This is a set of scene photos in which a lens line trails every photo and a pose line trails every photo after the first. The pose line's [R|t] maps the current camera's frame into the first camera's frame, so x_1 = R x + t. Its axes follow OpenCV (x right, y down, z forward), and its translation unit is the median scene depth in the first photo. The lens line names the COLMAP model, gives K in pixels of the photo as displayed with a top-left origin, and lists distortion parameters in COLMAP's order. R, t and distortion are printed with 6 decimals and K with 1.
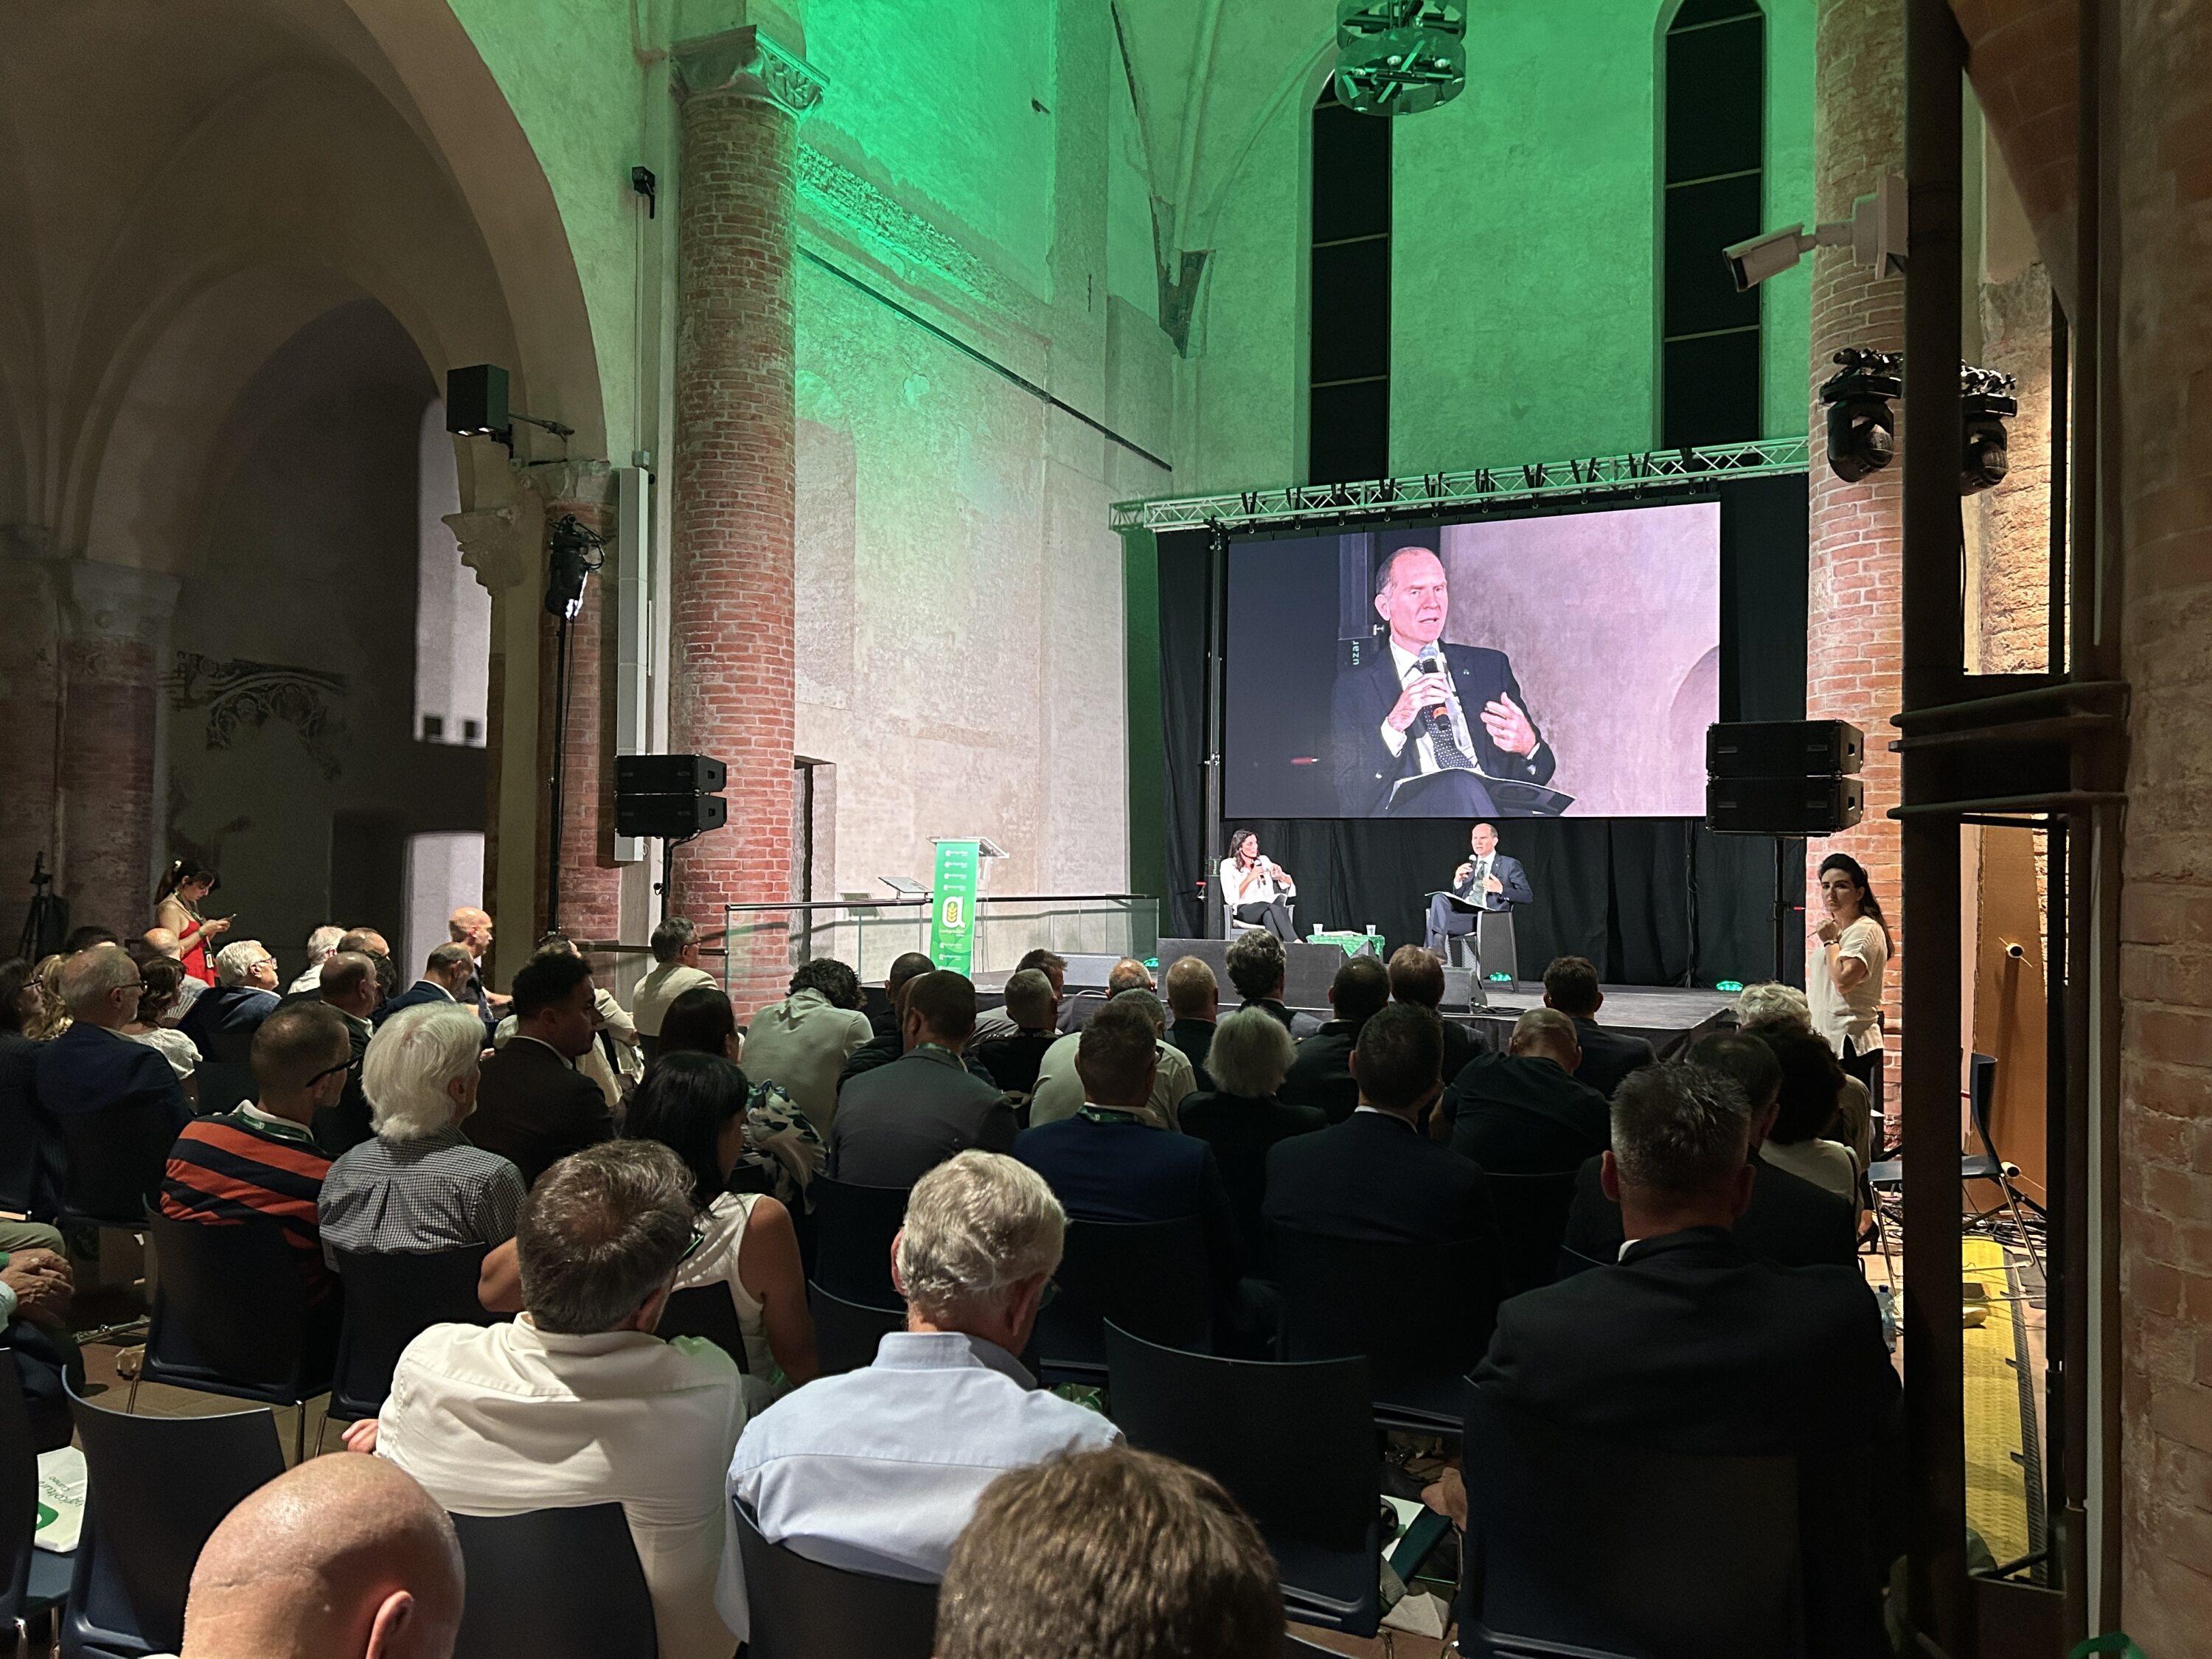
lens RADIAL K [[1668.2, 0, 1107.1], [0, 1668.2, 820.4], [0, 0, 1]] dist [0.037716, -0.023917]
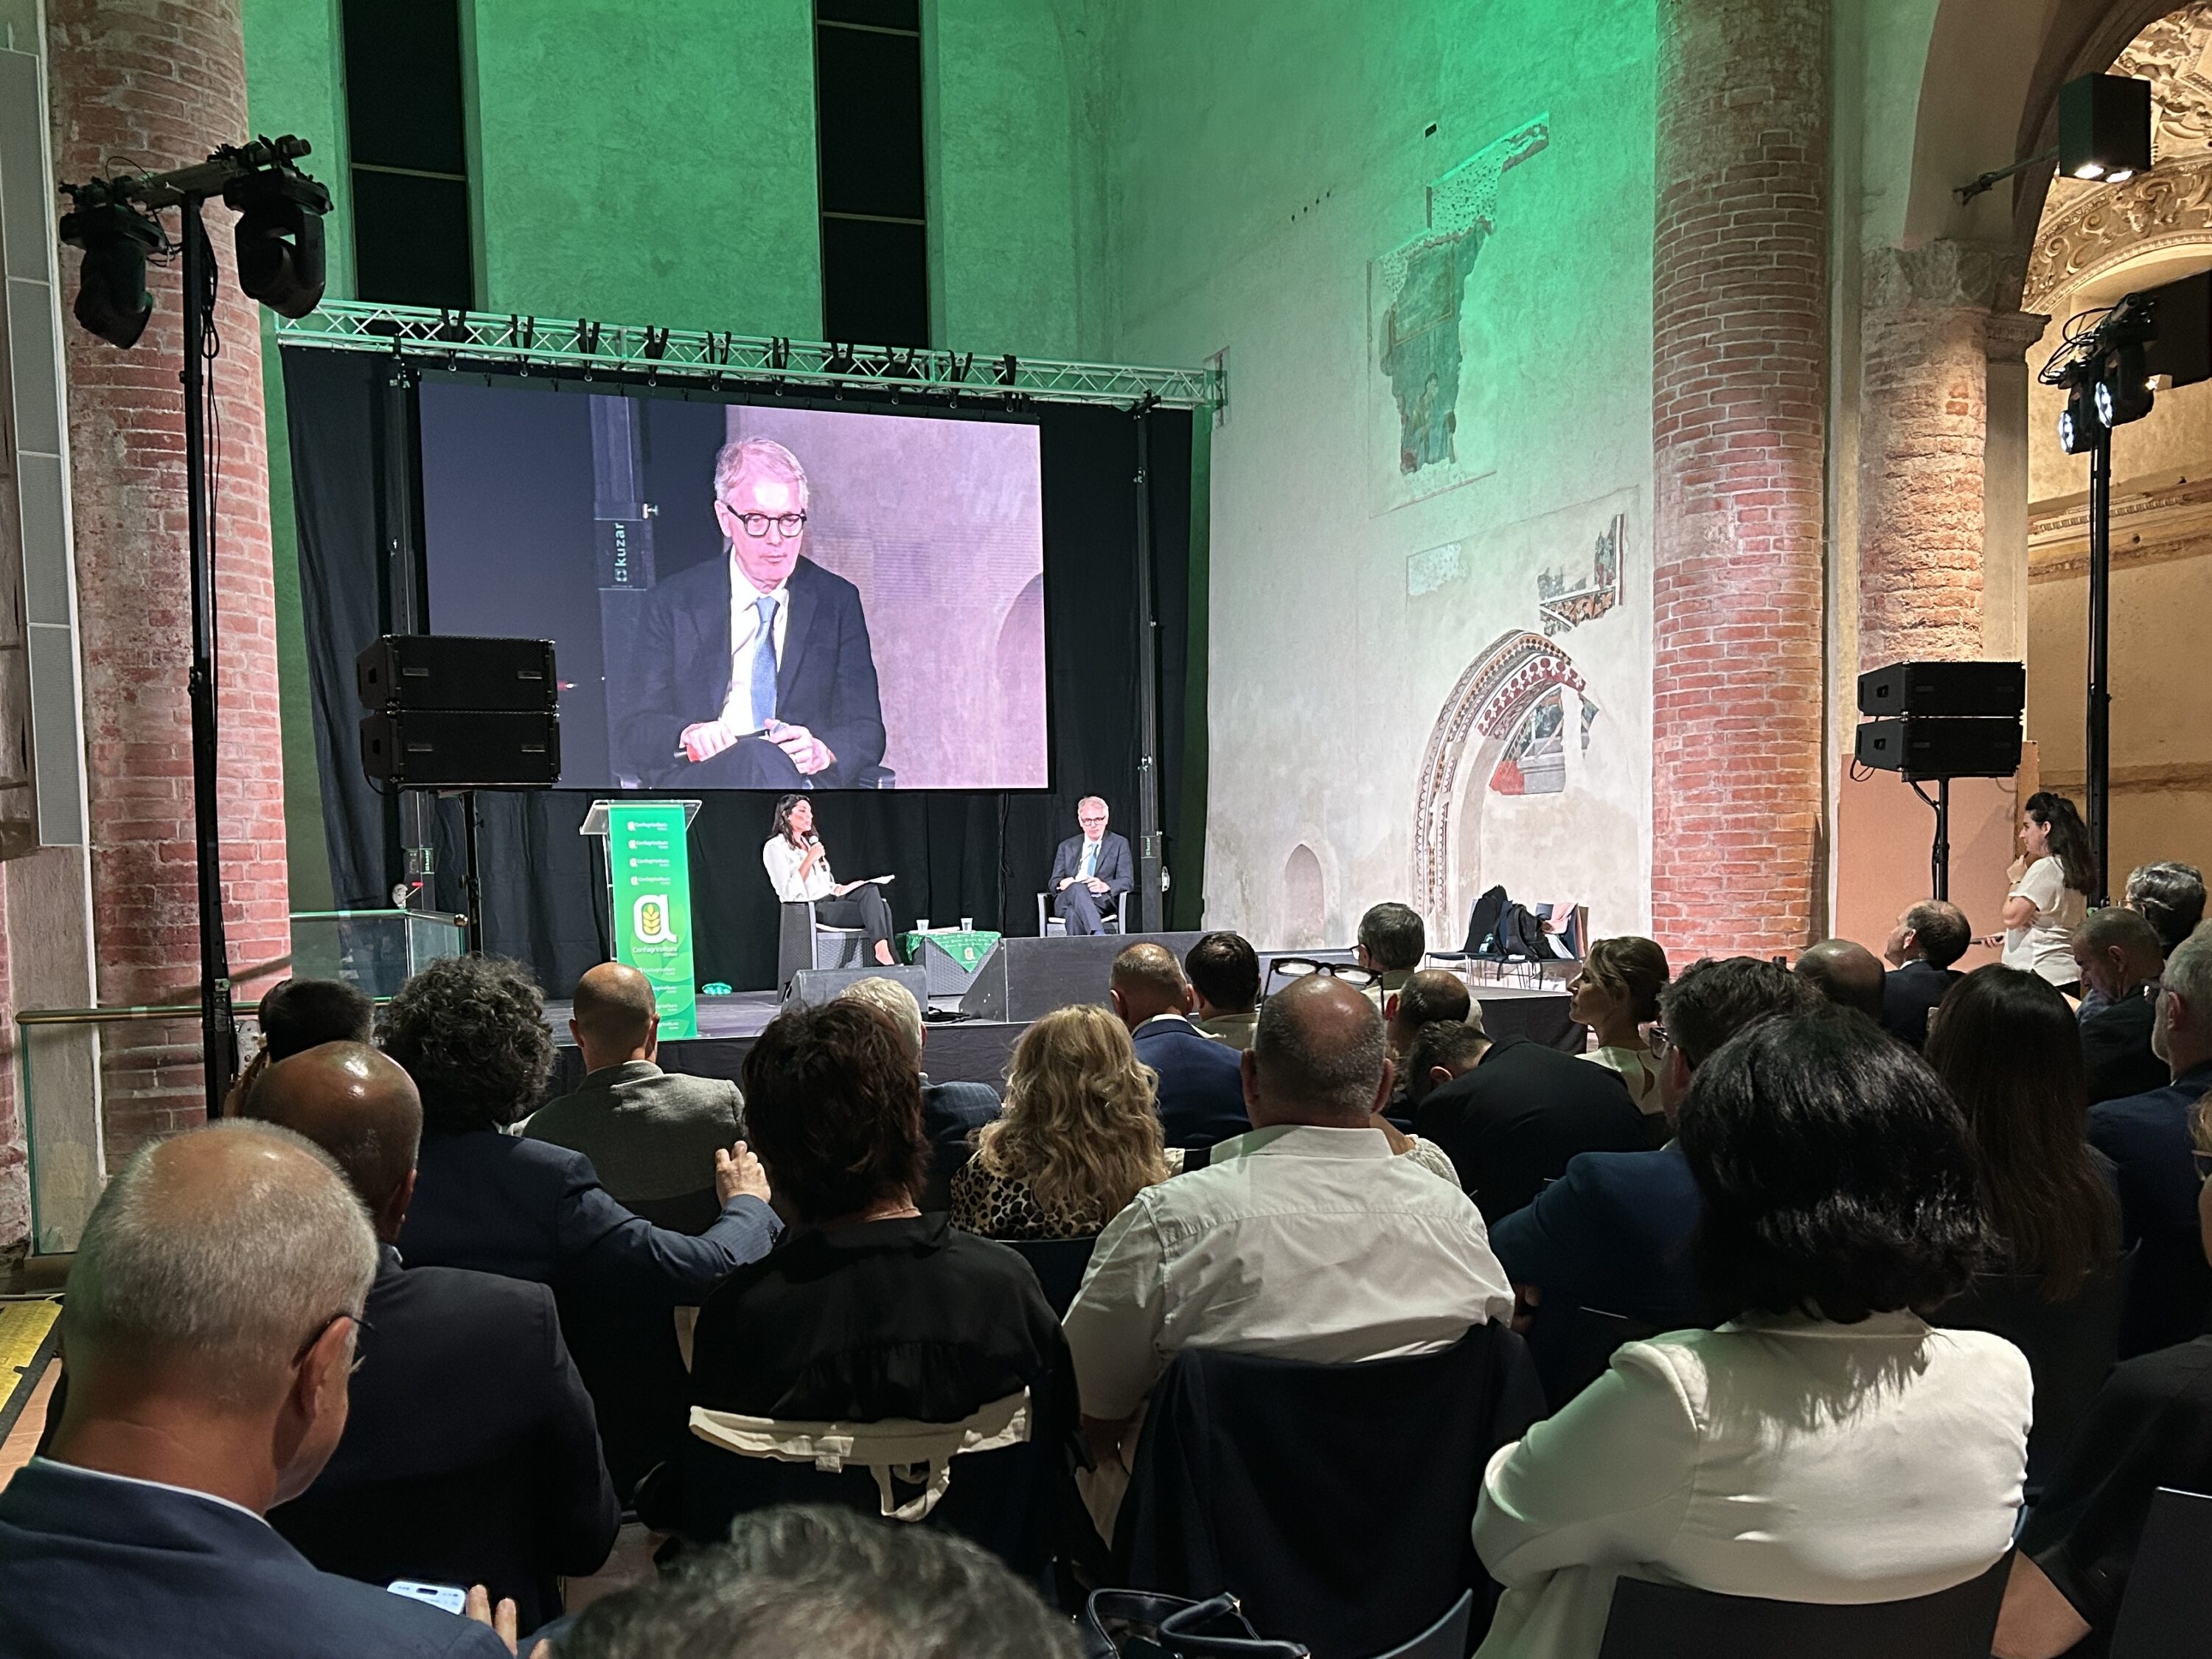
lens RADIAL K [[2013.6, 0, 1032.6], [0, 2013.6, 980.2], [0, 0, 1]] dist [0.010530, 0.017775]
pose [[0.680954, -0.063811, 0.729541, -0.530304], [0.008574, 0.996823, 0.079187, 0.018247], [-0.732276, -0.047668, 0.679338, 0.357636]]
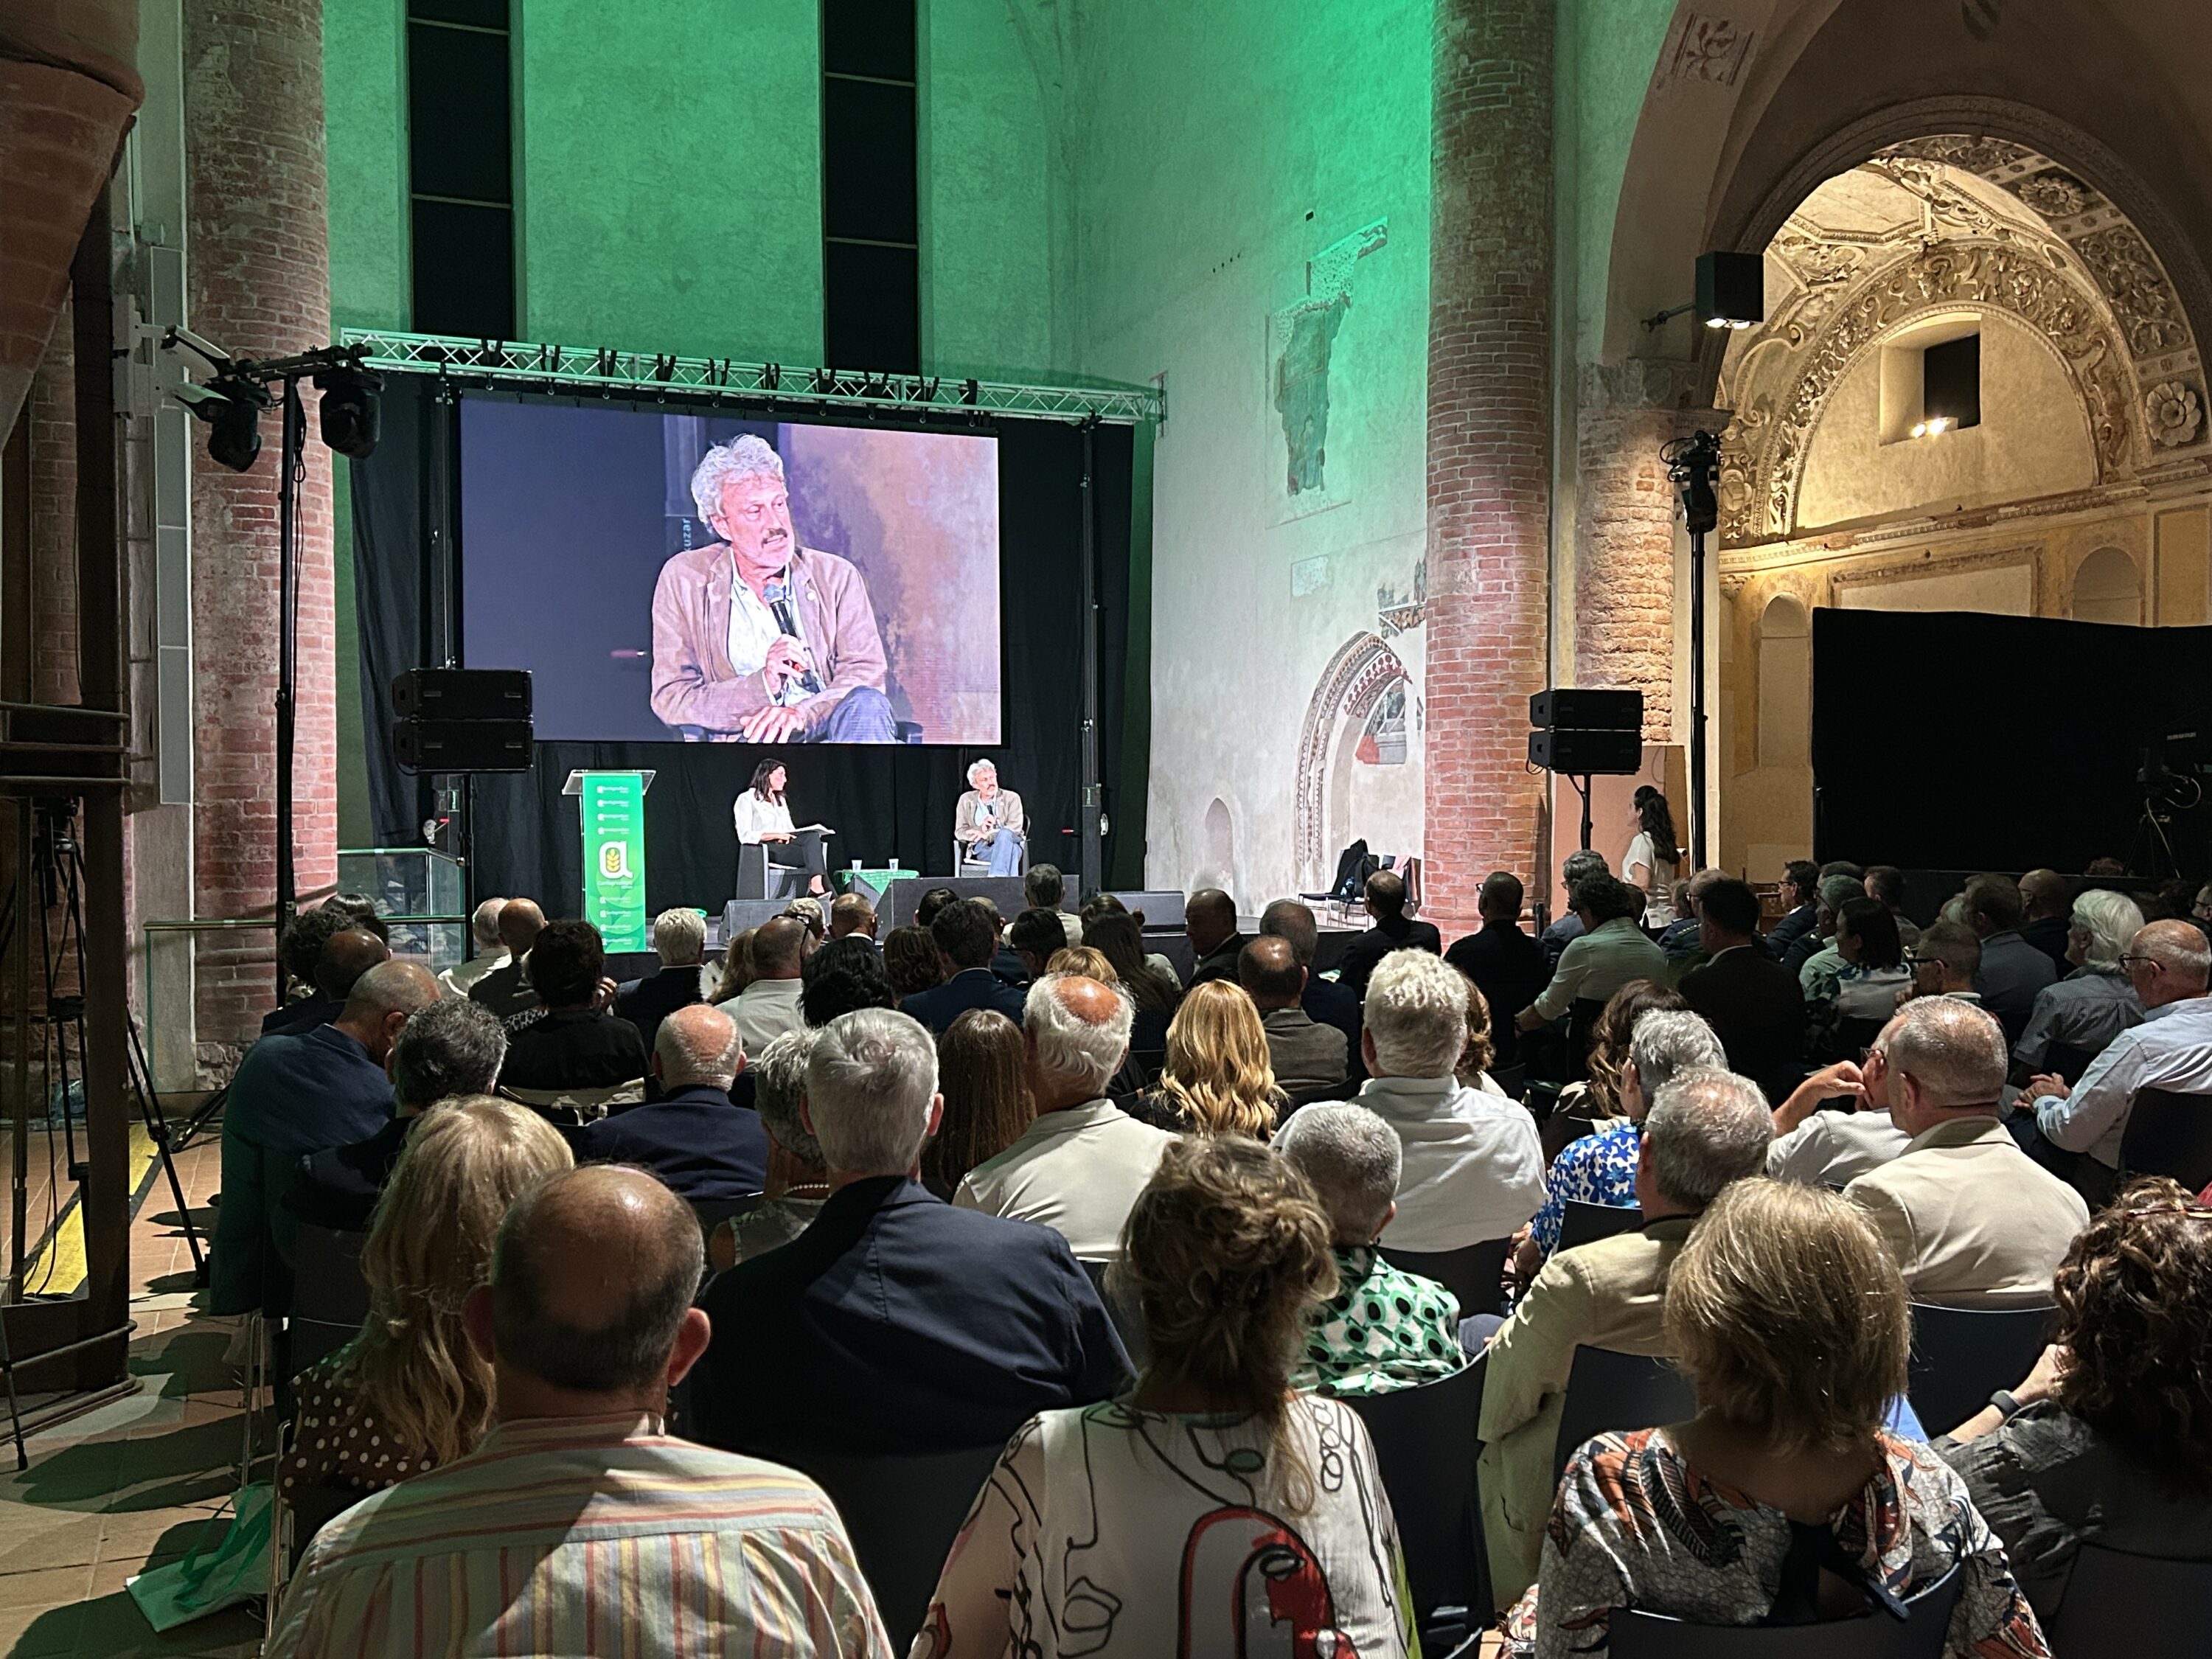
lens RADIAL K [[2119.1, 0, 1160.0], [0, 2119.1, 813.4], [0, 0, 1]] dist [0.048183, 0.000000]
pose [[0.667545, -0.016996, 0.744375, -0.677655], [-0.012382, 0.999348, 0.033921, -0.008041], [-0.744466, -0.031861, 0.666900, 0.075890]]
